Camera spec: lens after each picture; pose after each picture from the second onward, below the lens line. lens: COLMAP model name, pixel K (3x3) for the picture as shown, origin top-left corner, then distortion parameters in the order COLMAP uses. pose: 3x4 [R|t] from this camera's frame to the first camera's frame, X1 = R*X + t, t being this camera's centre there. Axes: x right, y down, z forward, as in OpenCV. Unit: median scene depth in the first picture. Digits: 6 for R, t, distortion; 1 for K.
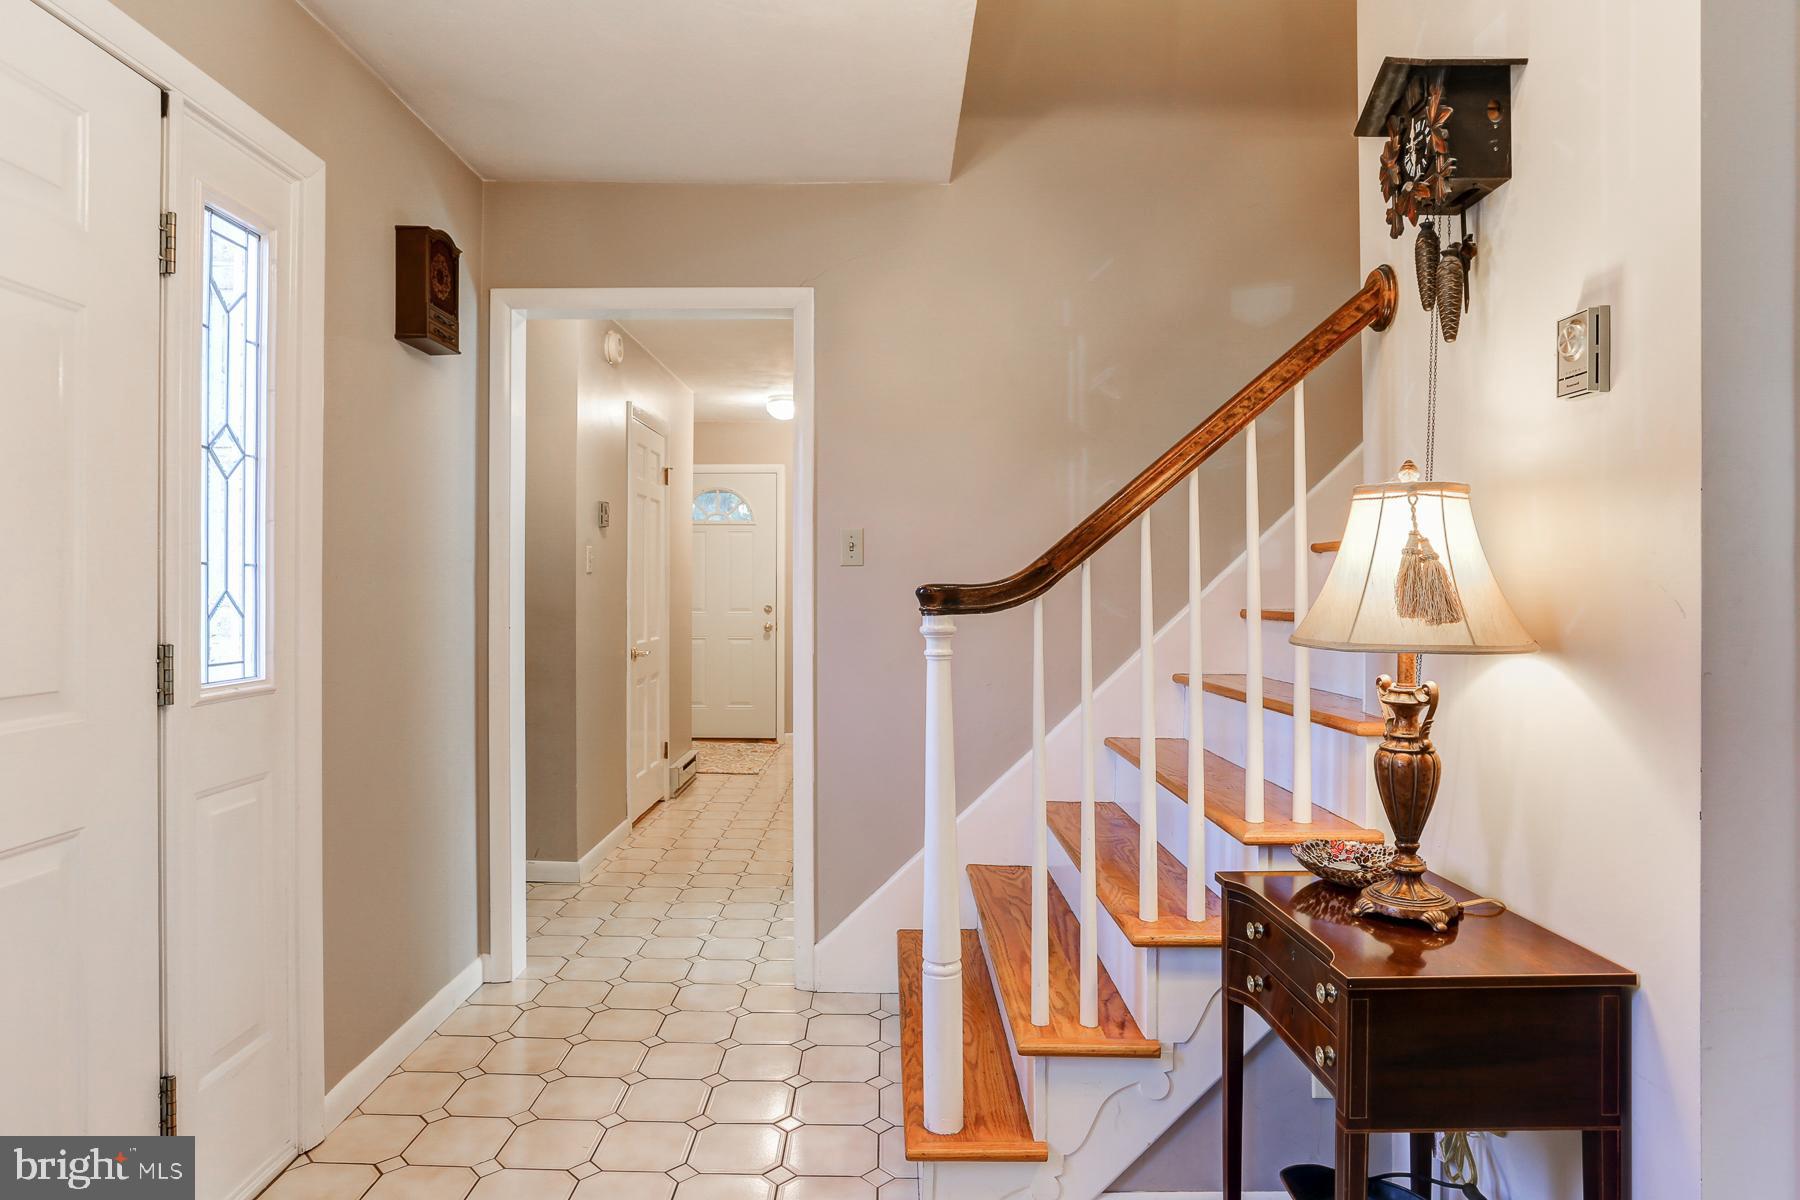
lens RADIAL K [[1050.1, 0, 895.8], [0, 1050.1, 581.5], [0, 0, 1]] dist [-0.004697, -0.000312]
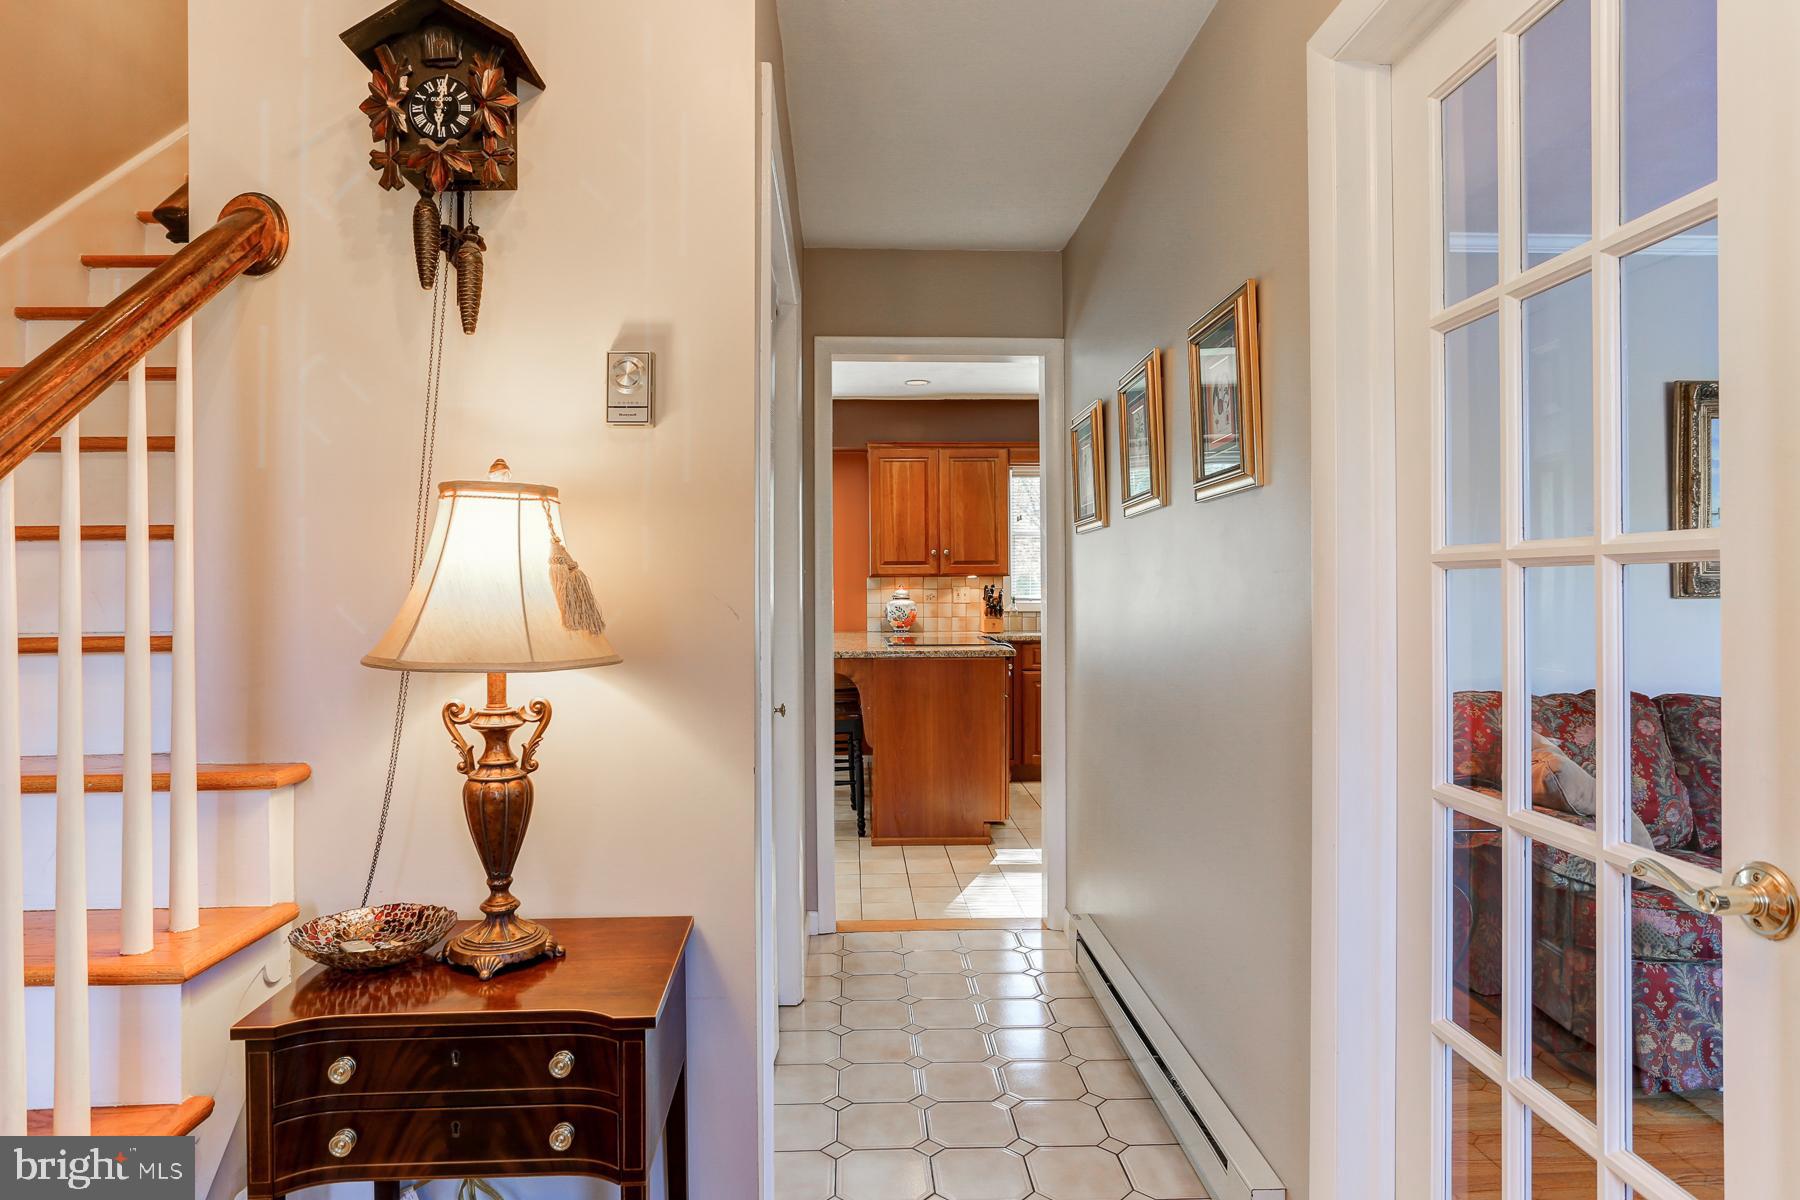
lens RADIAL K [[1050.1, 0, 895.8], [0, 1050.1, 581.5], [0, 0, 1]] dist [-0.004697, -0.000312]
pose [[-0.040904, 0.008574, 0.999126, -0.436064], [0.002778, 0.999960, -0.008468, -0.000046], [-0.999159, 0.002429, -0.040926, 0.691646]]
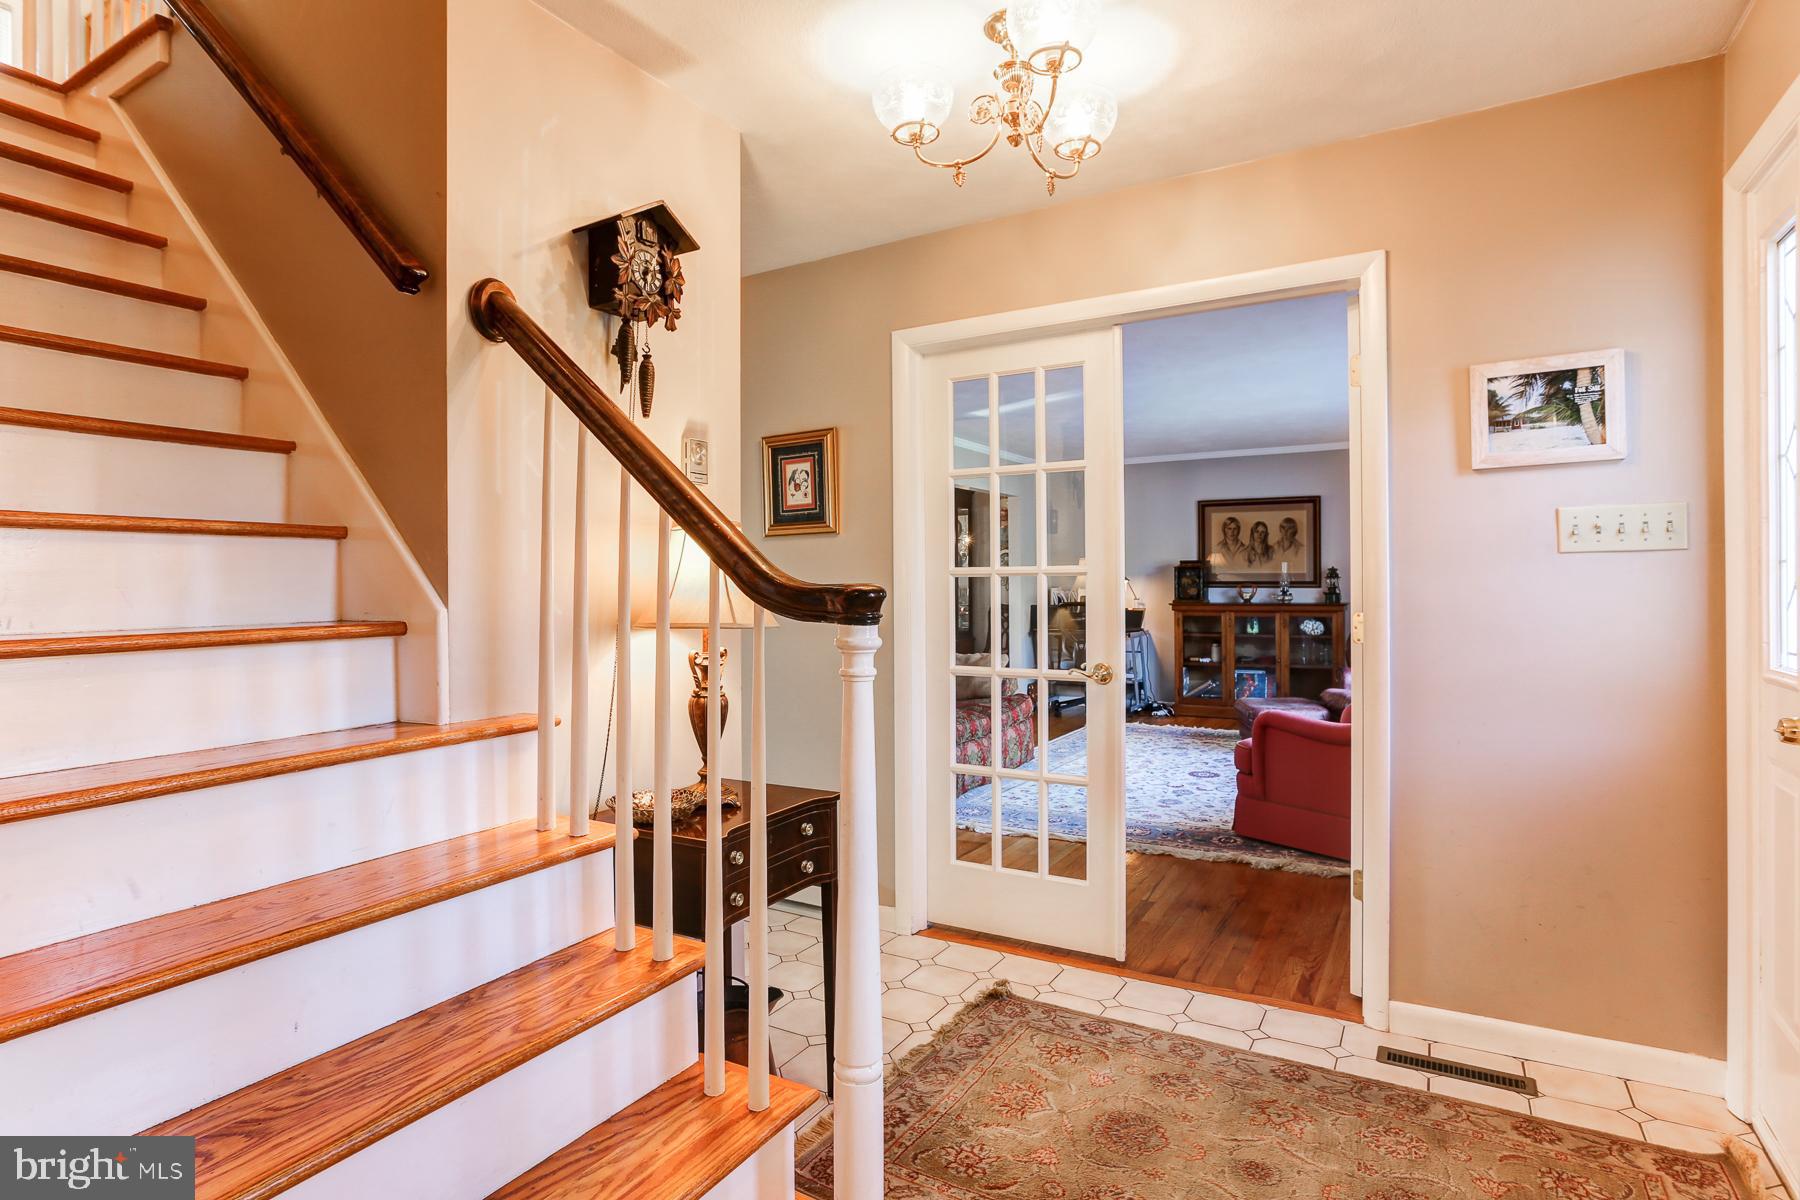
lens RADIAL K [[916.1, 0, 900.0], [0, 916.1, 600.0], [0, 0, 1]] dist [0.000814, 0.000073]
pose [[-0.862206, -0.004021, 0.506542, -0.425381], [0.004513, 0.999868, 0.015618, 0.001686], [-0.506538, 0.015752, -0.862074, 1.981369]]
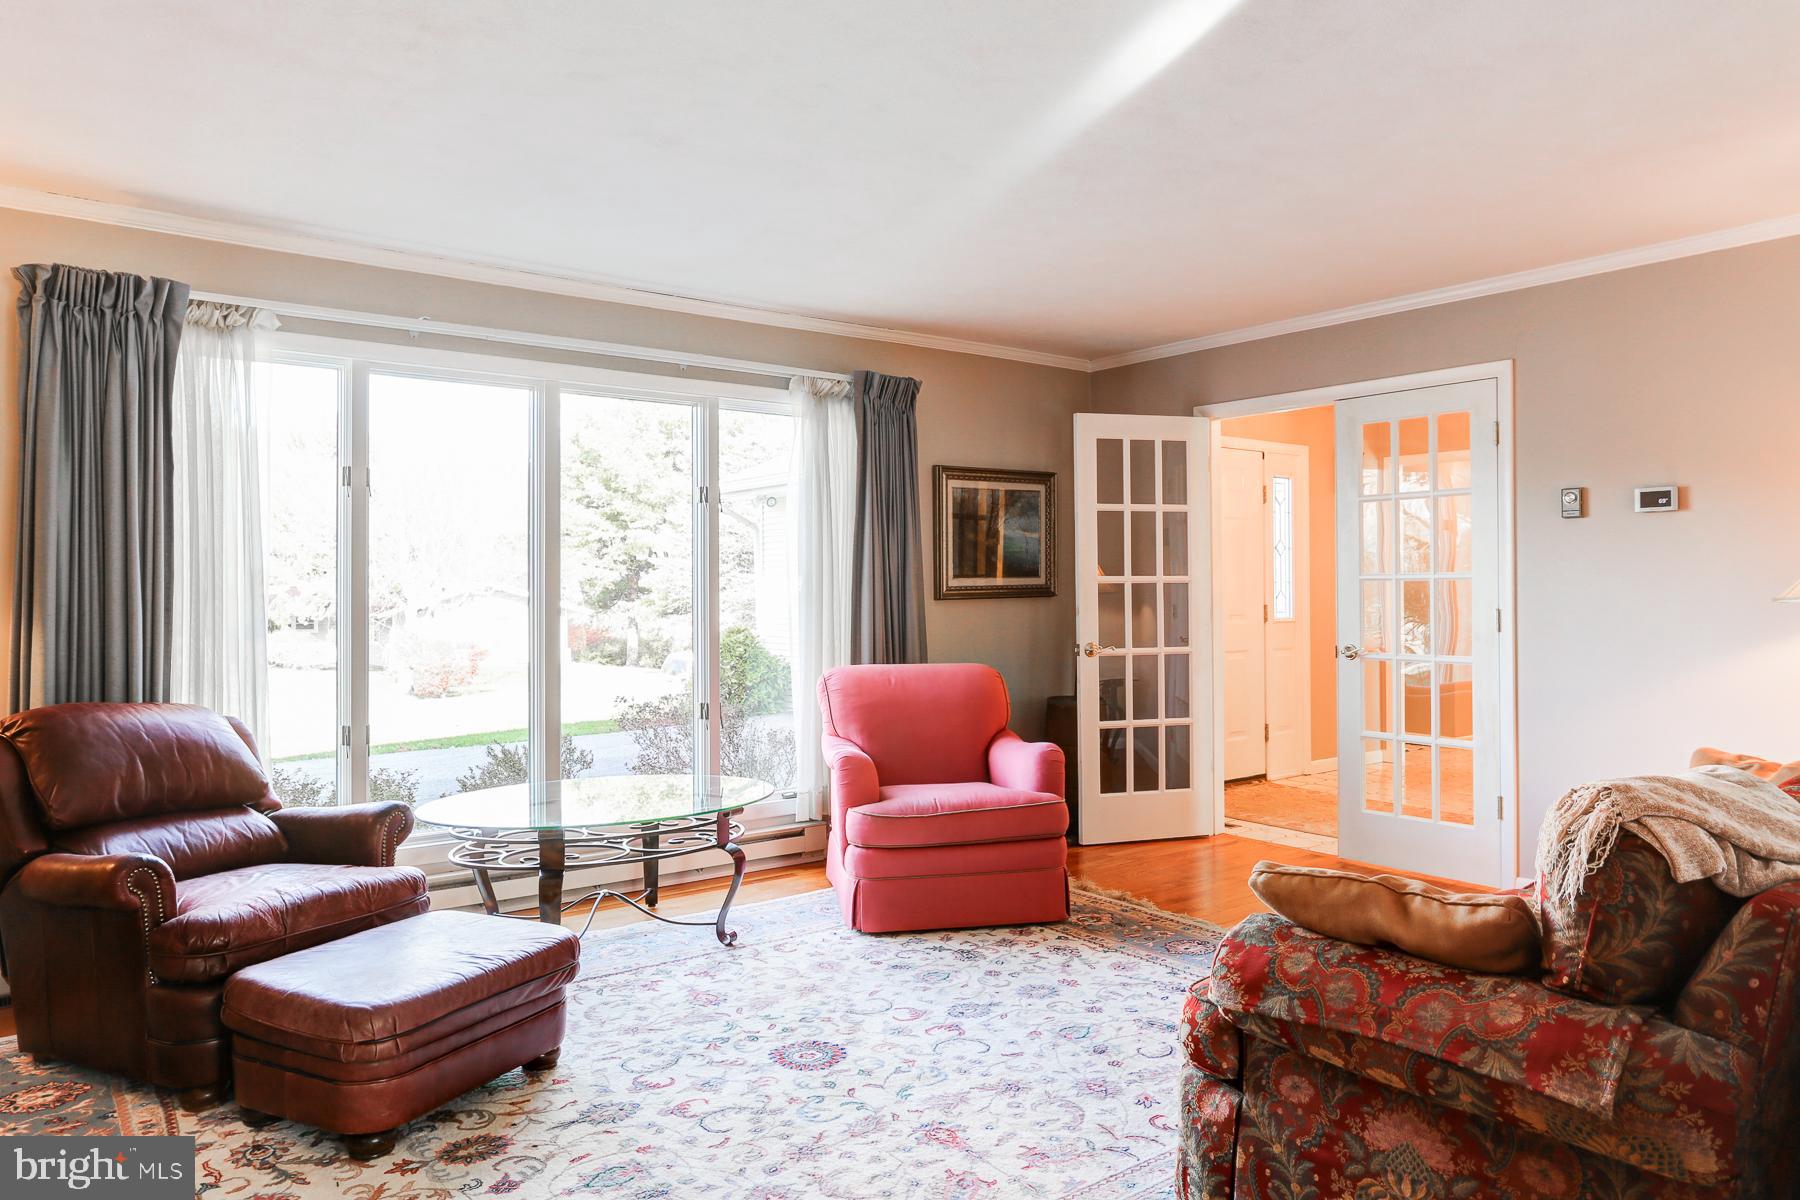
lens RADIAL K [[1283.9, 0, 900.0], [0, 1283.9, 600.0], [0, 0, 1]] dist [-0.000496, -0.000082]
pose [[0.642108, -0.012072, -0.766519, 0.798734], [0.013782, 0.999896, -0.004202, 0.019014], [0.766490, -0.007866, 0.642208, -1.189721]]
